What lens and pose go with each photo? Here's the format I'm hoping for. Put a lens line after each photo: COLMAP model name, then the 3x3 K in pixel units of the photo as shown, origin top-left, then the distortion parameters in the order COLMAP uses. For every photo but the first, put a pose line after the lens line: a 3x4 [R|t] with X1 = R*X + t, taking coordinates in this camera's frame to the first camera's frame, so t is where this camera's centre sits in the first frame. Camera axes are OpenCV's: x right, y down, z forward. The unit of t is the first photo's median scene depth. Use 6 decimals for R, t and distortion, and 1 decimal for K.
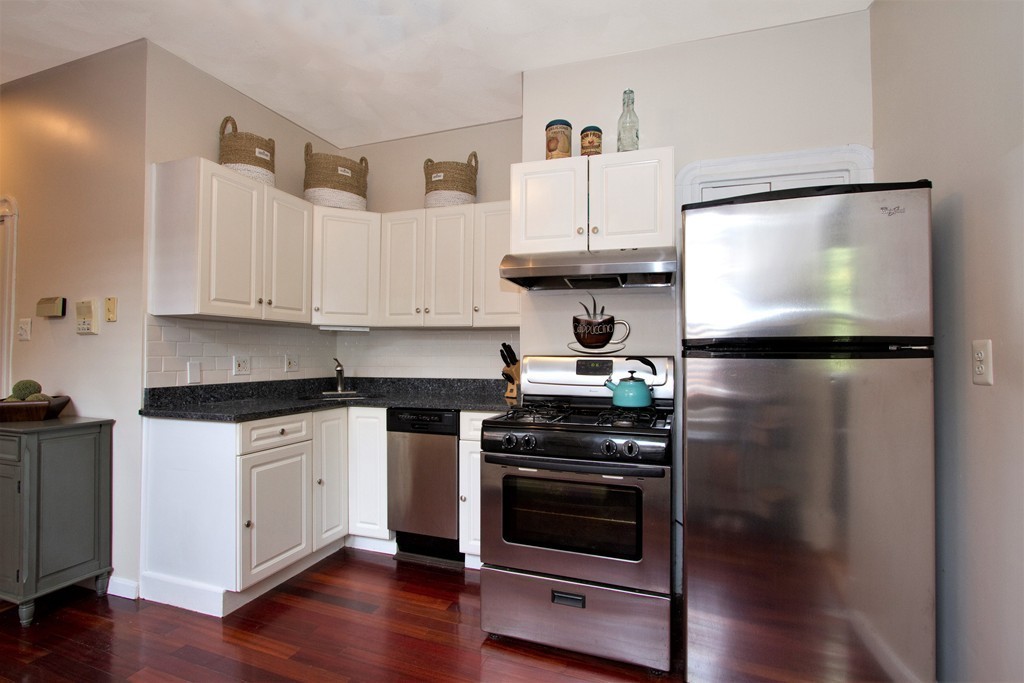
lens RADIAL K [[495.5, 0, 507.6], [0, 495.5, 343.1], [0, 0, 1]] dist [-0.021863, 0.002463]
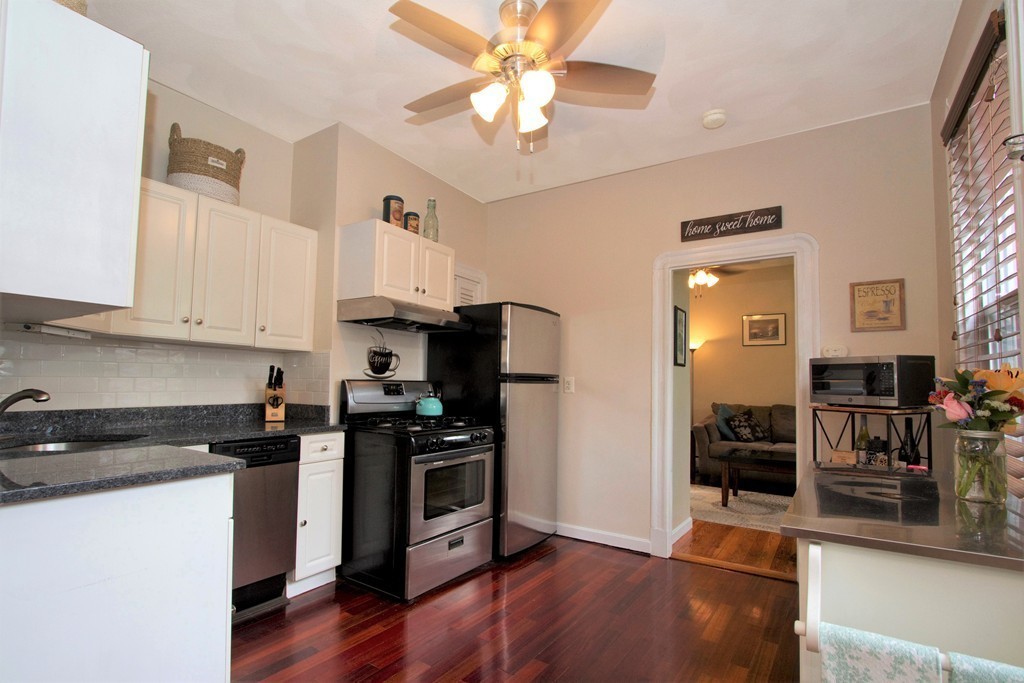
lens RADIAL K [[495.5, 0, 509.1], [0, 495.5, 346.9], [0, 0, 1]] dist [-0.021863, 0.002463]
pose [[0.218981, 0.069043, 0.973283, -0.983293], [-0.035386, 0.997399, -0.062793, 0.008425], [-0.975087, -0.020690, 0.220854, 0.386908]]
